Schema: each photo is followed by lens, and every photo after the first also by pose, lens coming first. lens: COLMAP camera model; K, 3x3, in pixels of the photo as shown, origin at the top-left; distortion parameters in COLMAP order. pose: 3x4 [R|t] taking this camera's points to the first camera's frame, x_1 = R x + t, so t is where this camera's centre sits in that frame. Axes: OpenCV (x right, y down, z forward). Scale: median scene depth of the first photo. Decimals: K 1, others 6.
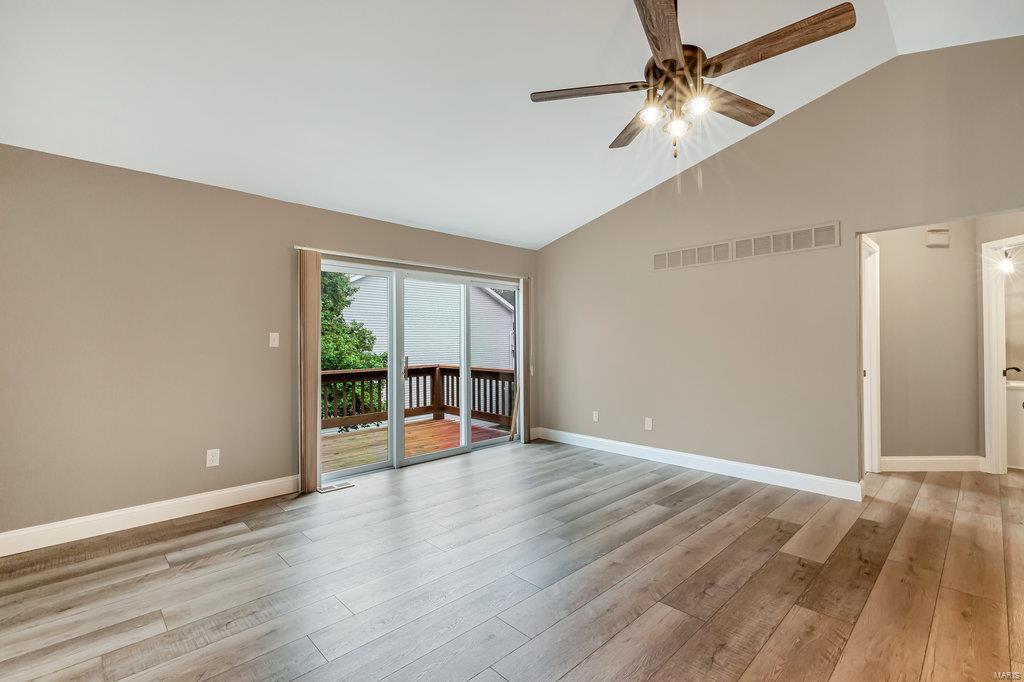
lens RADIAL K [[457.7, 0, 518.5], [0, 457.7, 340.5], [0, 0, 1]] dist [0.005250, -0.001222]
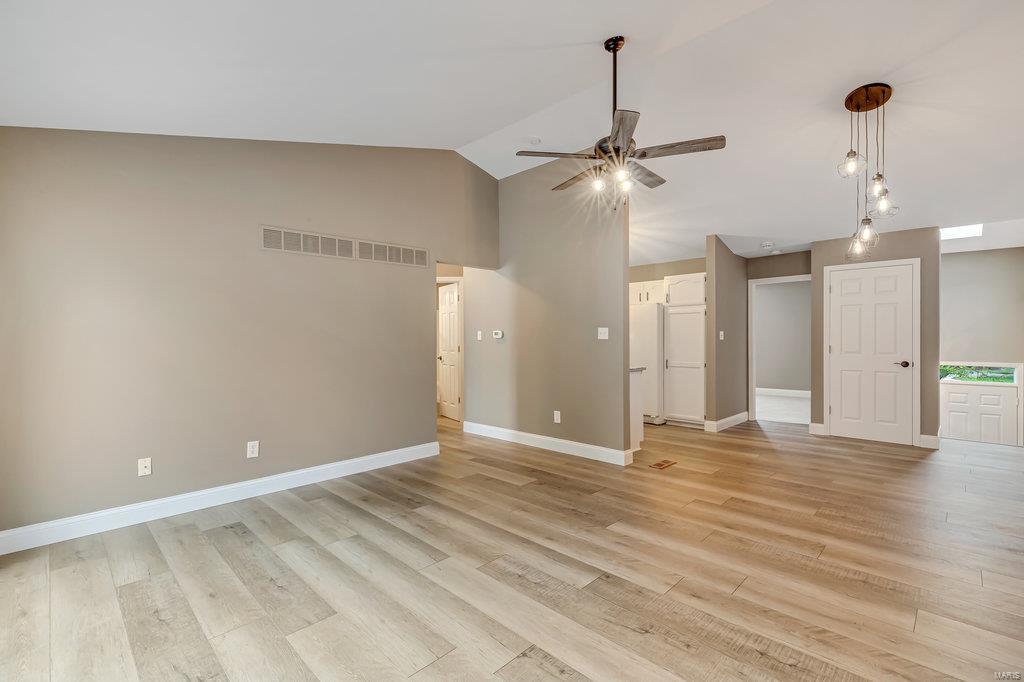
lens RADIAL K [[457.7, 0, 507.4], [0, 457.7, 341.5], [0, 0, 1]] dist [0.005250, -0.001222]
pose [[-0.012214, -0.000846, 0.999925, -0.549288], [0.004602, 0.999989, 0.000902, 0.006329], [-0.999915, 0.004612, -0.012210, 0.681165]]
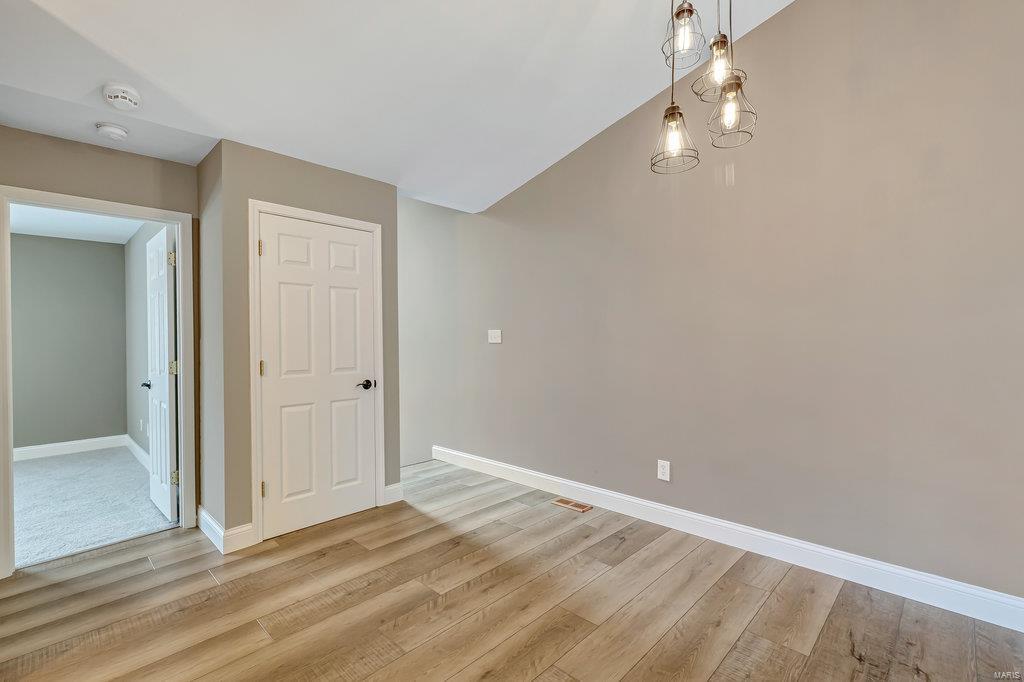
lens RADIAL K [[457.7, 0, 510.5], [0, 457.7, 335.5], [0, 0, 1]] dist [0.005250, -0.001222]
pose [[-0.999855, 0.012978, -0.011009, 0.436806], [0.013032, 0.999904, -0.004797, -0.003906], [0.010946, -0.004940, -0.999928, 0.390848]]
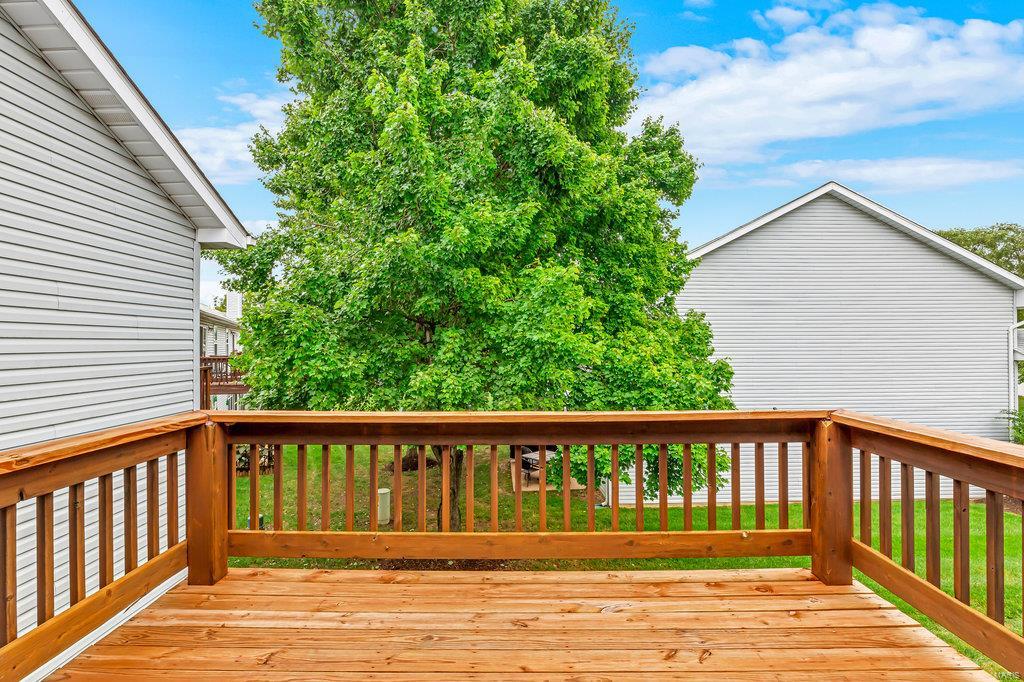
lens RADIAL K [[457.7, 0, 506.5], [0, 457.7, 338.4], [0, 0, 1]] dist [0.005250, -0.001222]
pose [[0.718423, 0.001671, -0.695605, -0.211176], [-0.001148, 0.999999, 0.001217, -0.003135], [0.695606, -0.000076, 0.718423, 1.125026]]
